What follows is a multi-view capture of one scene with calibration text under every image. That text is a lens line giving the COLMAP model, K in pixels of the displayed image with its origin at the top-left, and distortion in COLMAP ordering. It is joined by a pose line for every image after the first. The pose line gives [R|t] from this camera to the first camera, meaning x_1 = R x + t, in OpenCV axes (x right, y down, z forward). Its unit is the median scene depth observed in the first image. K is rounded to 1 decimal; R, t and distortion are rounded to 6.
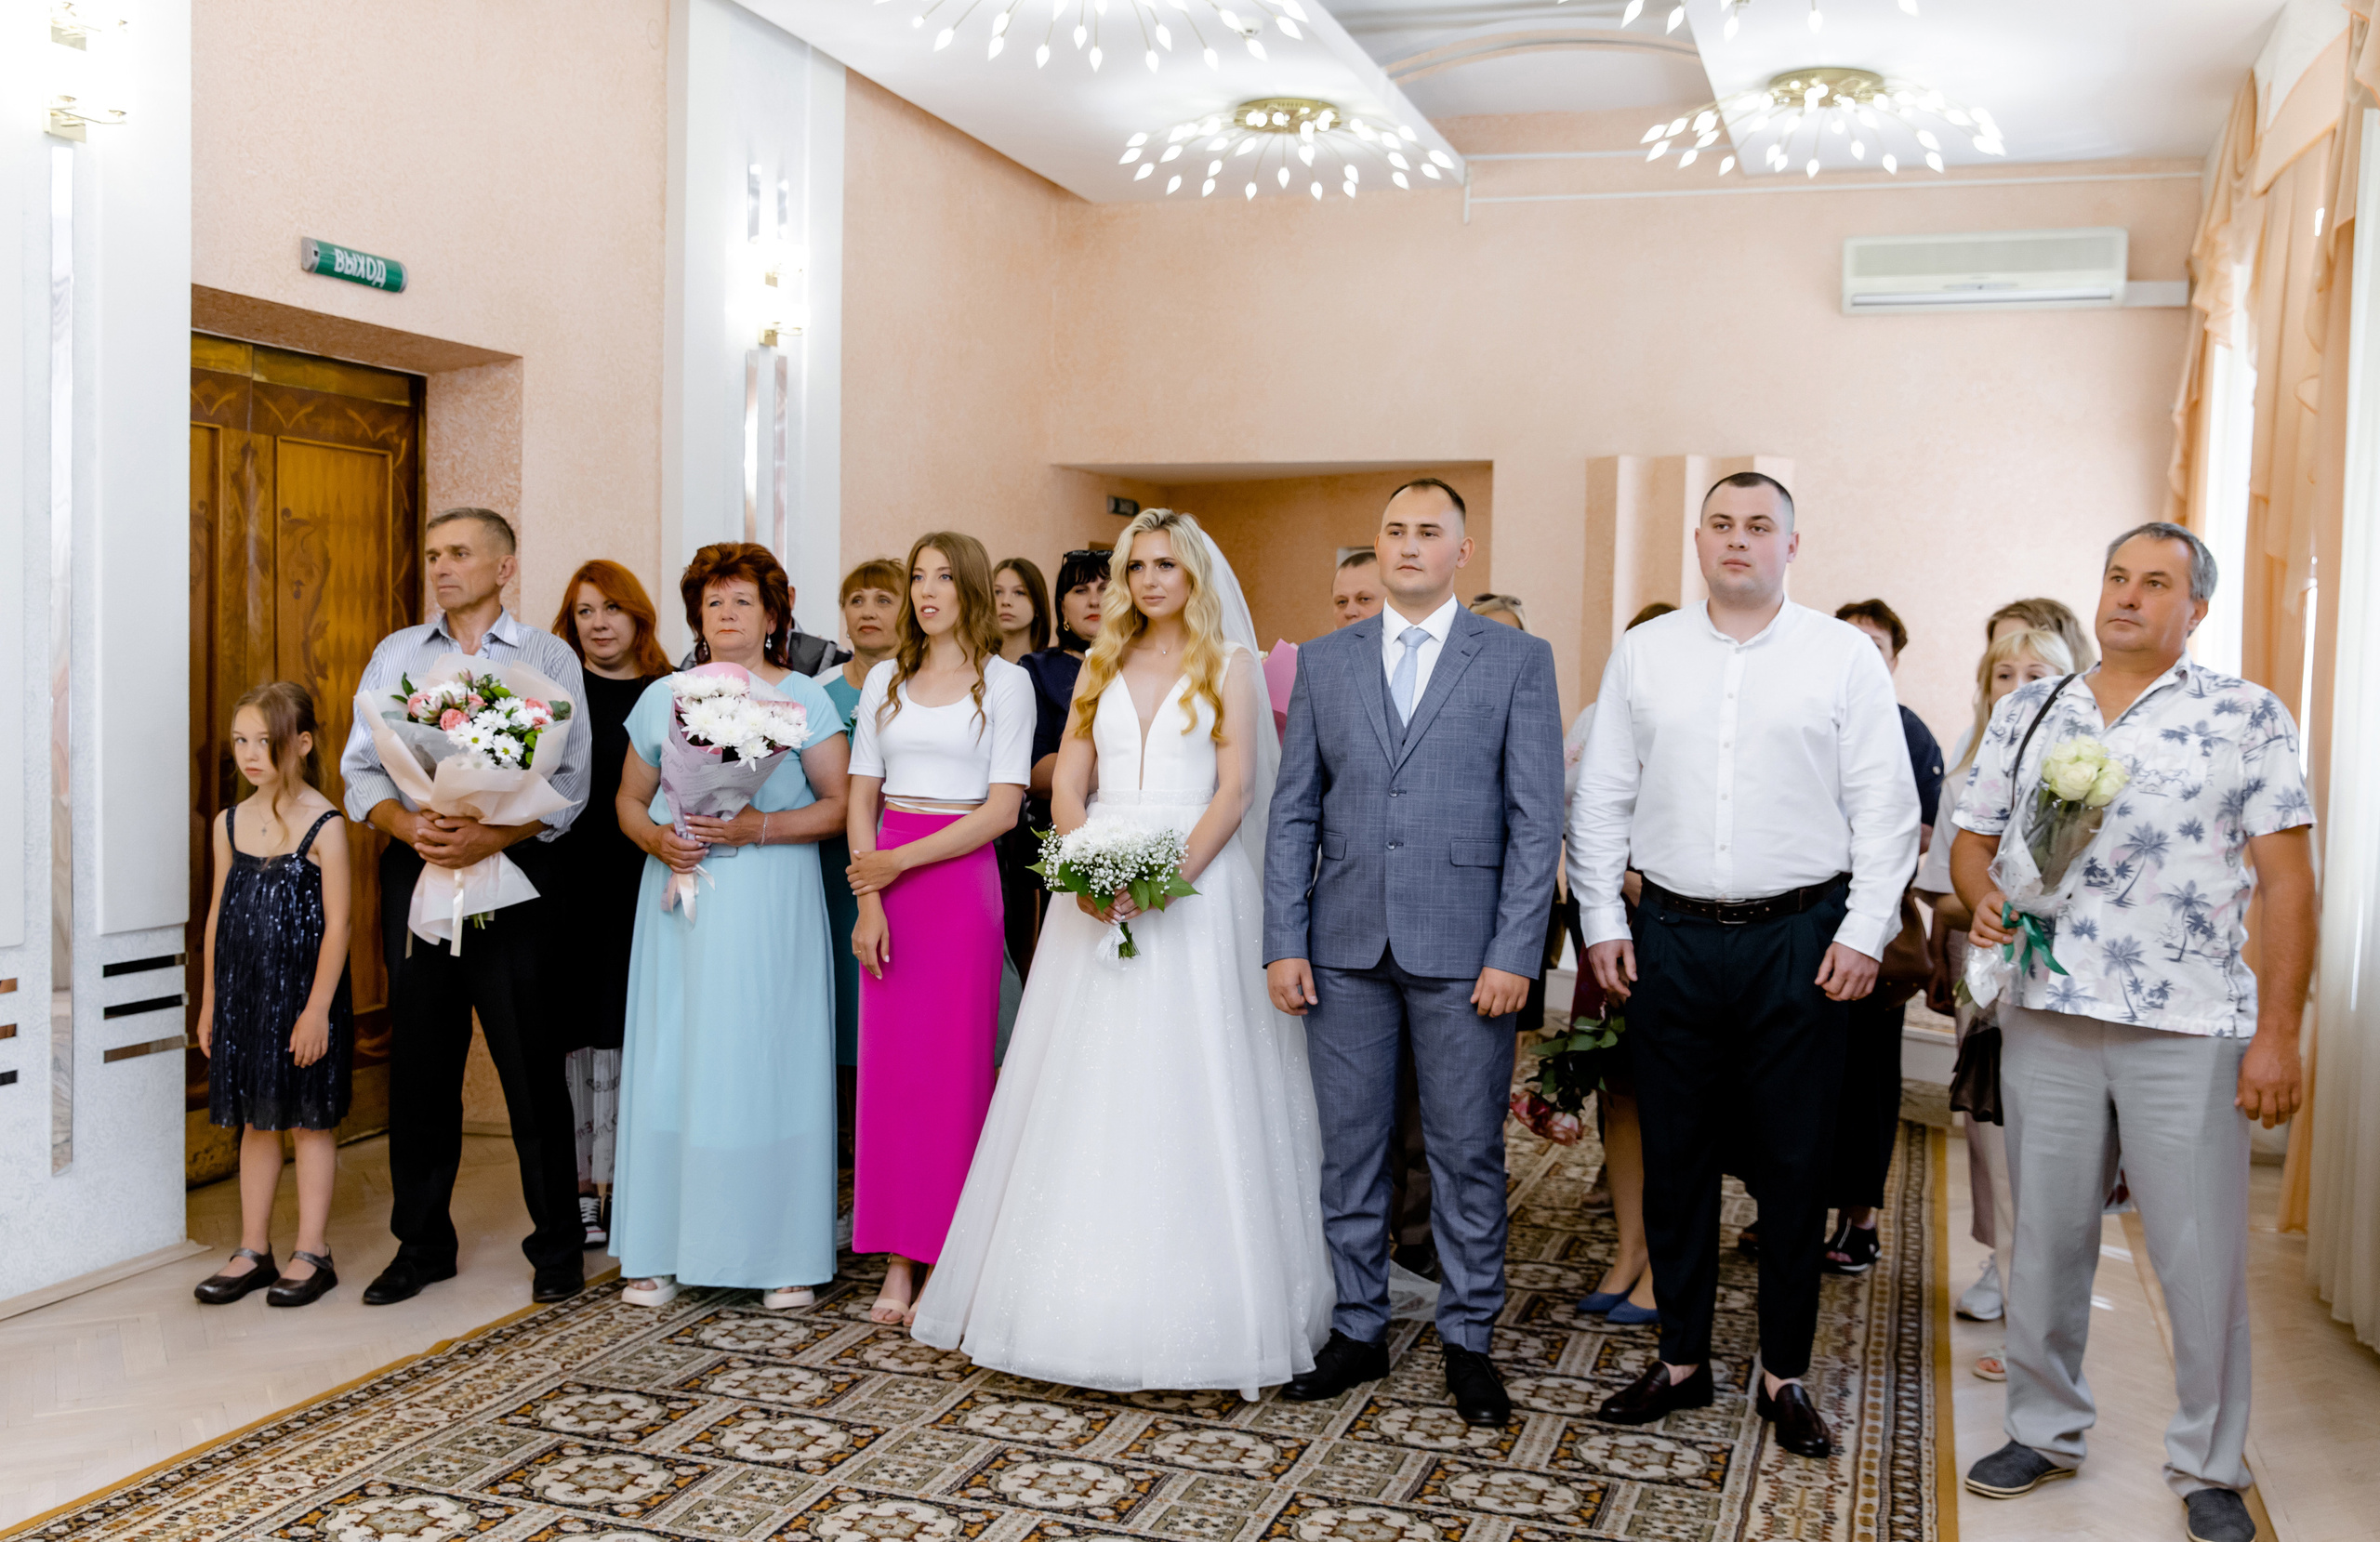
lens RADIAL K [[2509.5, 0, 1190.0], [0, 2509.5, 771.0], [0, 0, 1]] dist [0.022367, 0.014947]
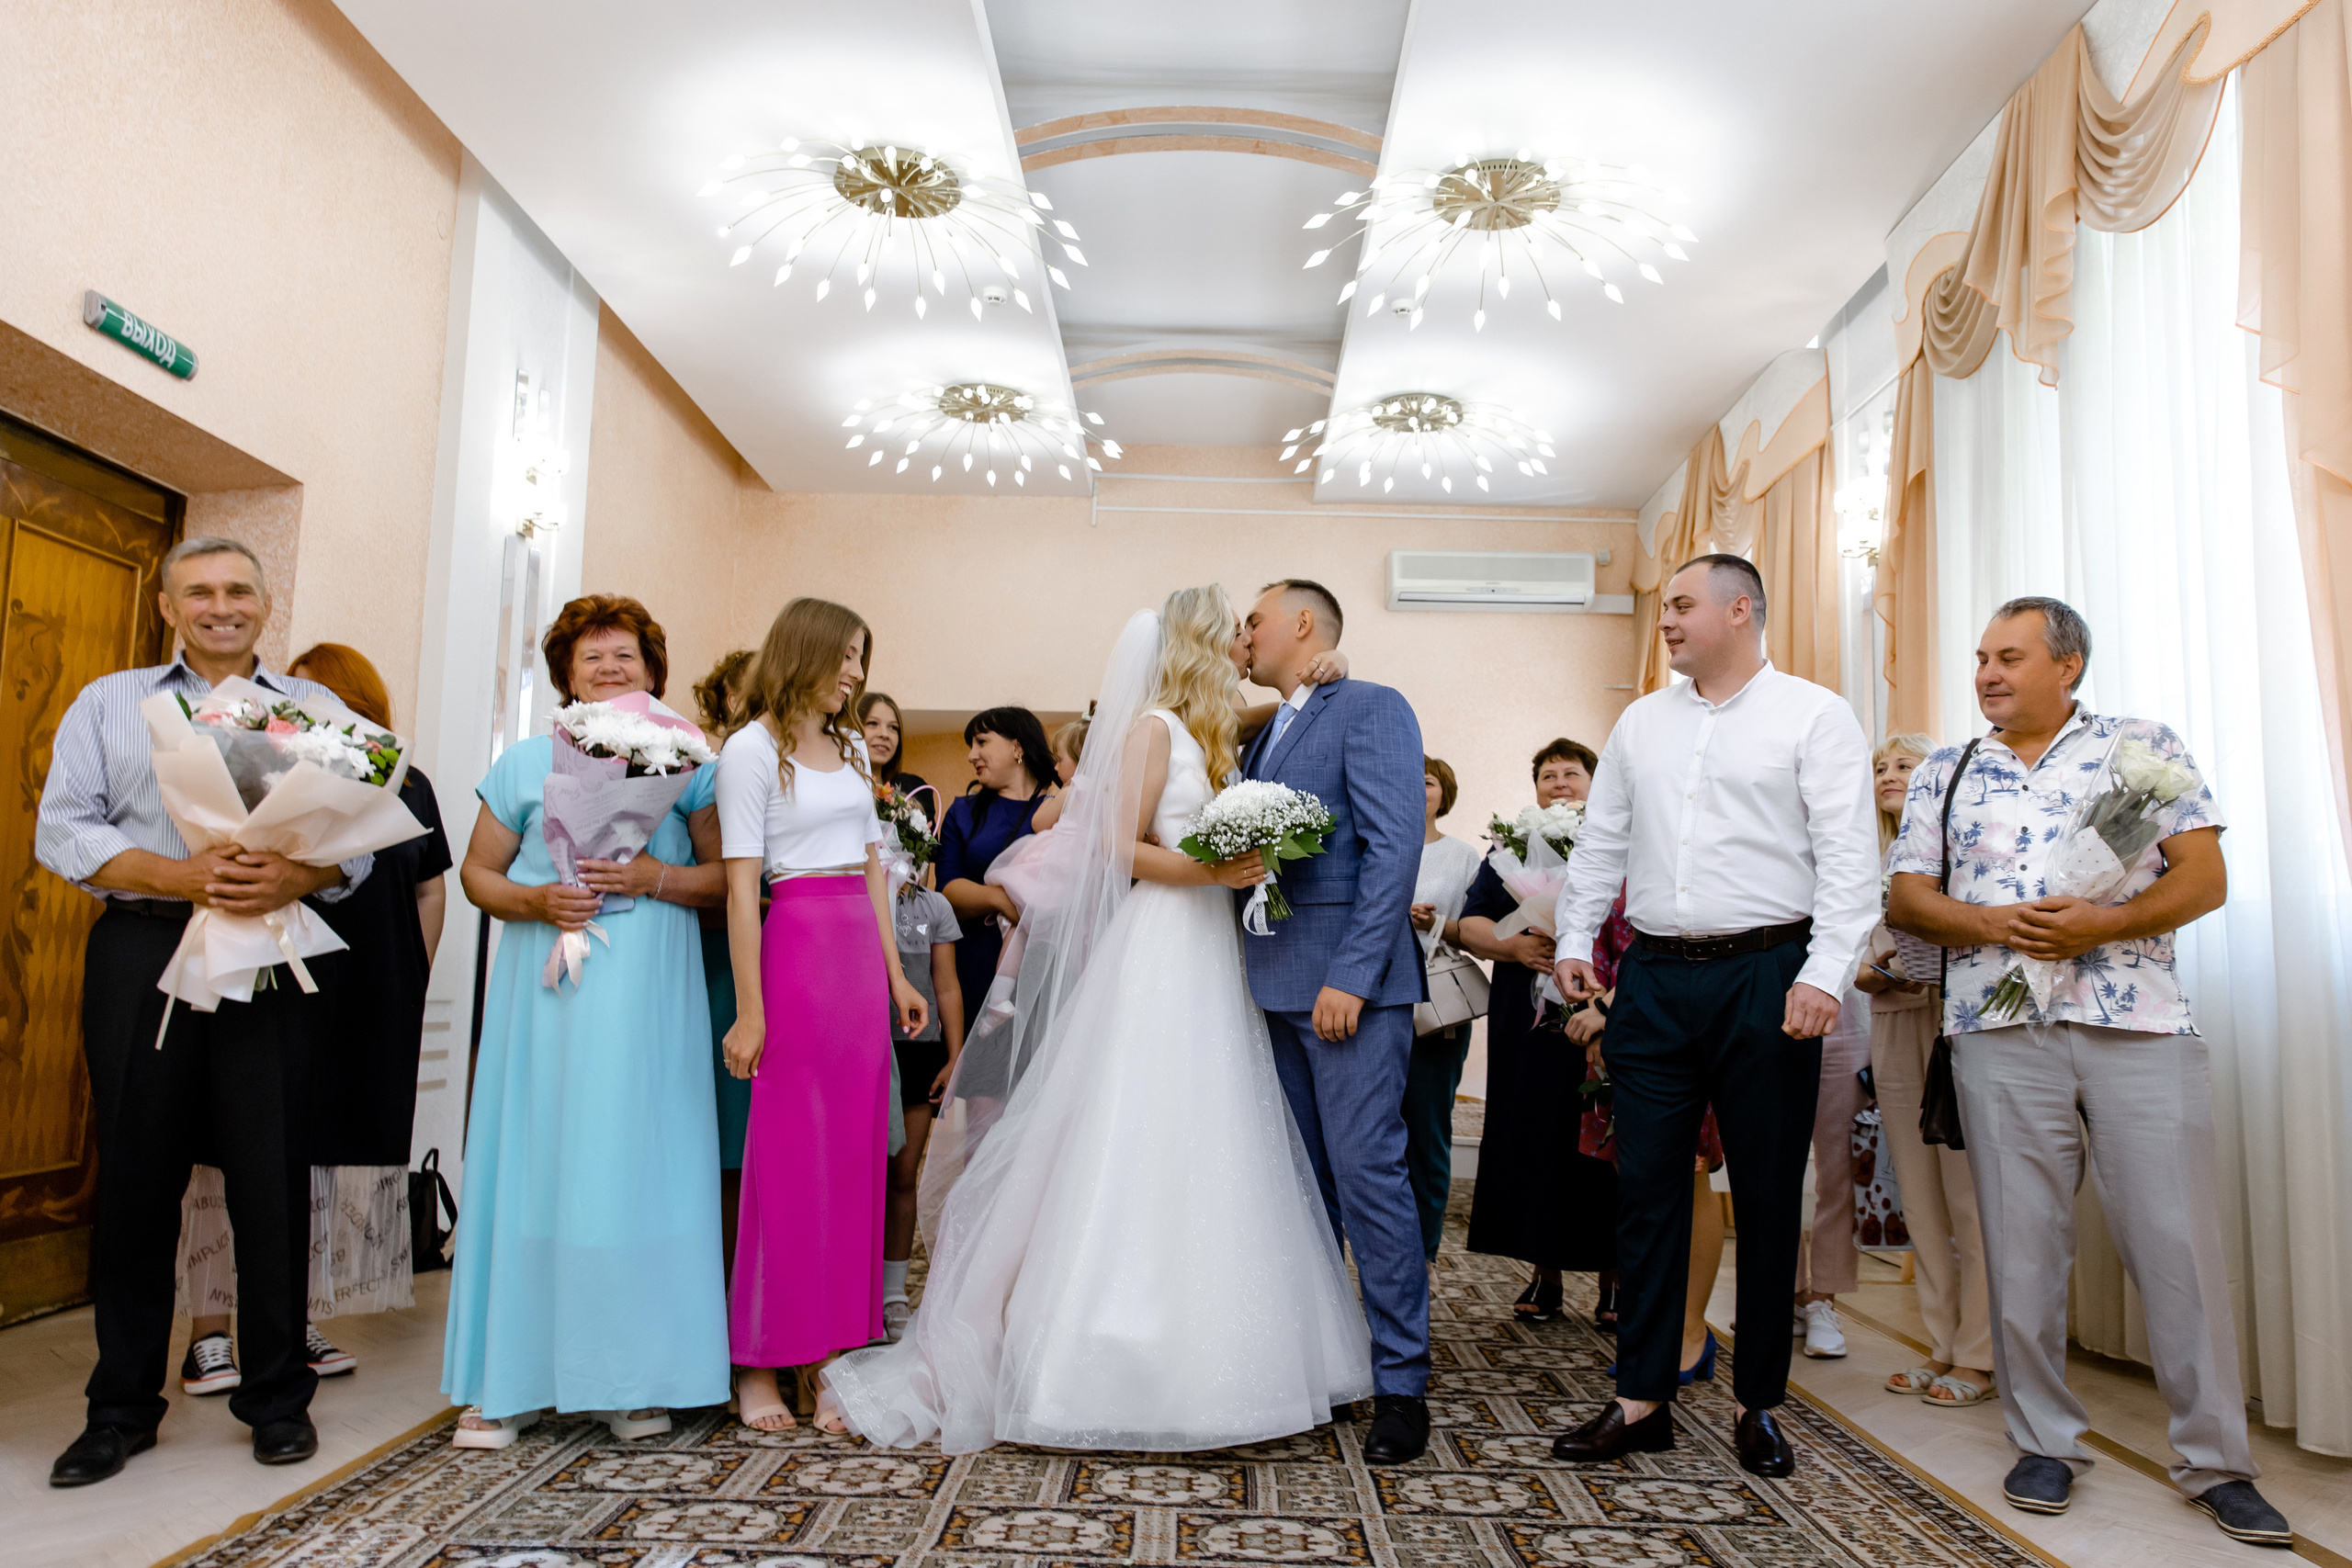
lens RADIAL K [[1696.3, 0, 1179.4], [0, 1696.3, 818.4], [0, 0, 1]] dist [0.020348, -0.005010]
pose [[0.940741, 0.036696, 0.337134, -0.165860], [0.019423, 0.986666, -0.161595, 0.080966], [-0.338569, 0.158567, 0.927484, 0.289366]]
